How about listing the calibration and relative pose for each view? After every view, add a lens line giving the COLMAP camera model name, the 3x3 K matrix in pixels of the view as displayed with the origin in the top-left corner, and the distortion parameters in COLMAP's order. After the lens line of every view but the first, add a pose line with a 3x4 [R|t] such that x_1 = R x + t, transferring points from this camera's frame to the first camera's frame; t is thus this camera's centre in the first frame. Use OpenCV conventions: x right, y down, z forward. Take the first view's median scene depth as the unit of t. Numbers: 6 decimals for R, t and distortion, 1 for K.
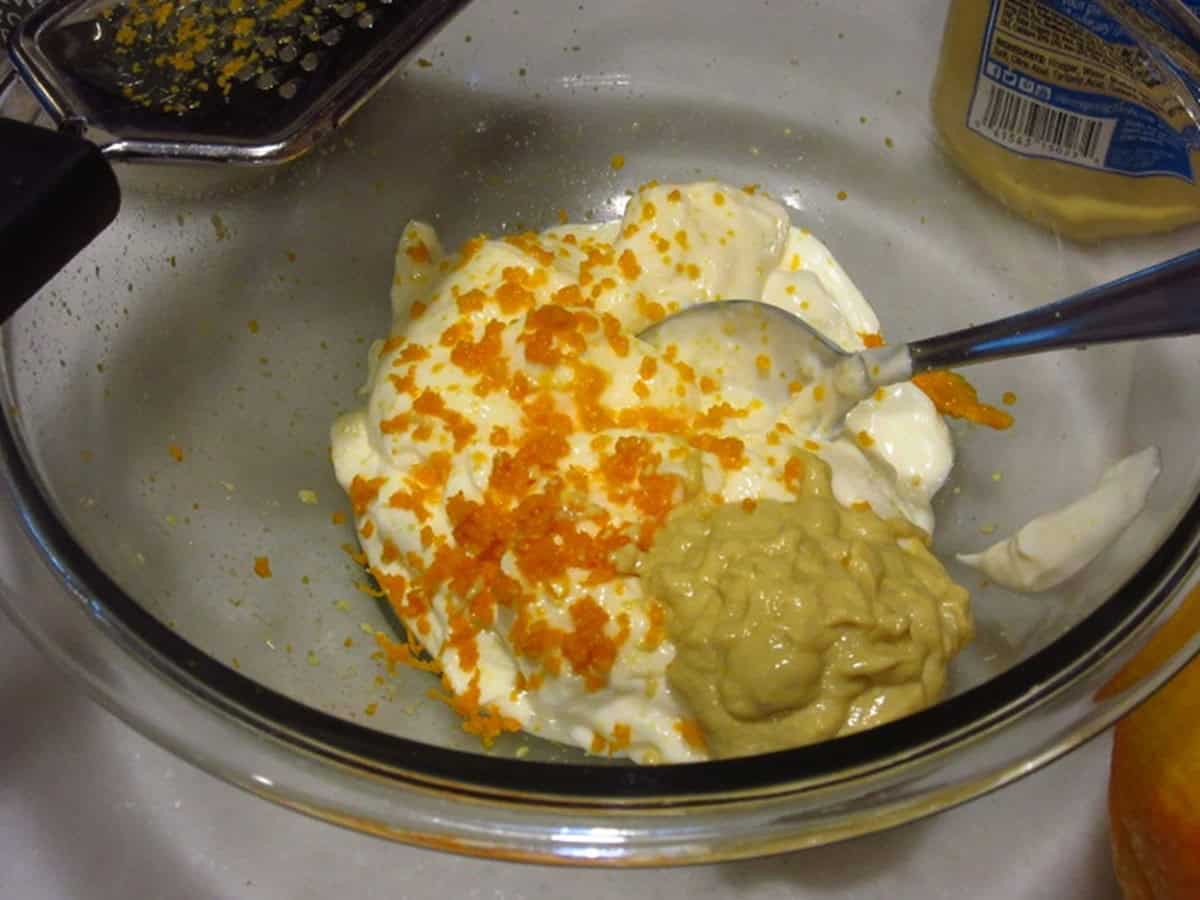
lens RADIAL K [[1836.8, 0, 604.0], [0, 1836.8, 452.2], [0, 0, 1]] dist [-0.153703, 0.000000]
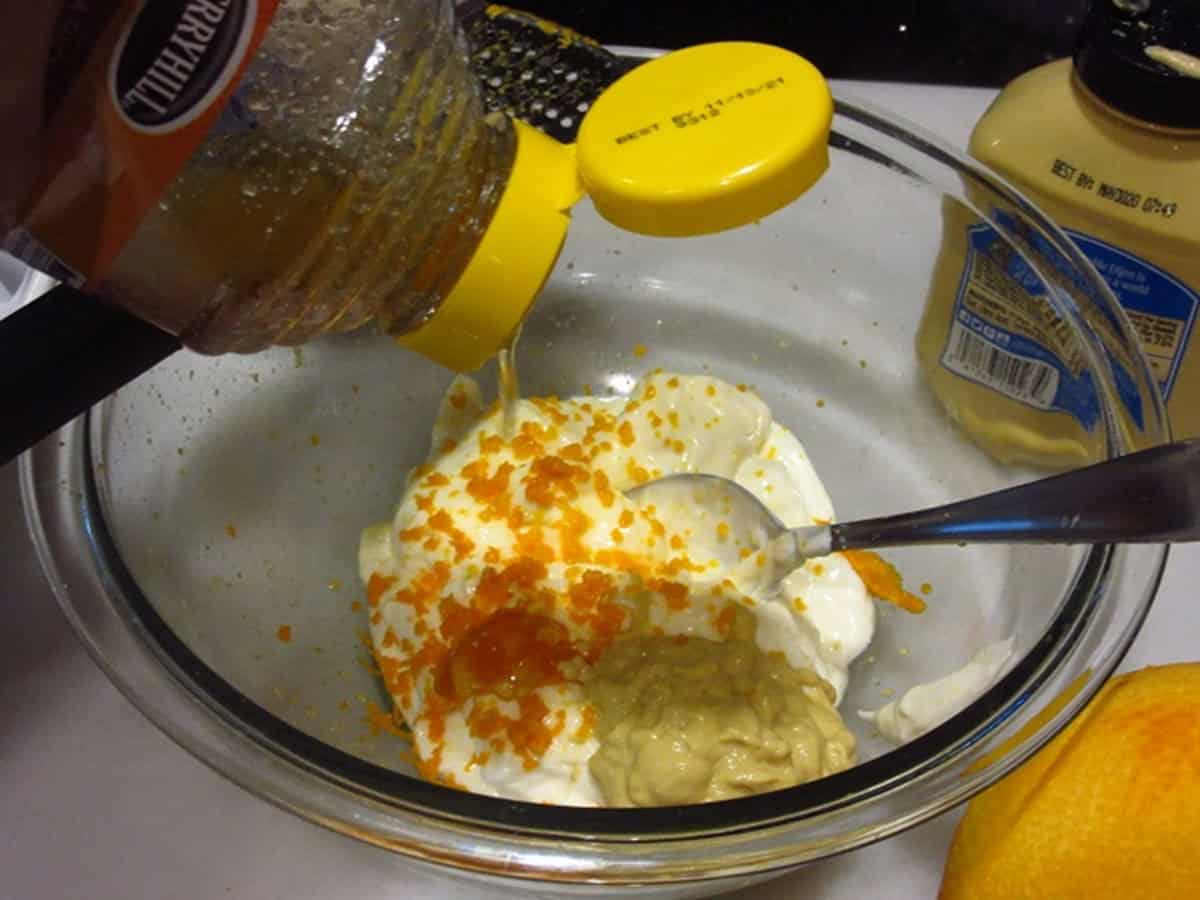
lens RADIAL K [[1836.8, 0, 597.1], [0, 1836.8, 446.9], [0, 0, 1]] dist [-0.153703, 0.000000]
pose [[0.986748, 0.139511, -0.082858, 0.098551], [-0.147999, 0.983171, -0.107101, 0.039014], [0.066522, 0.117945, 0.990789, -0.198711]]
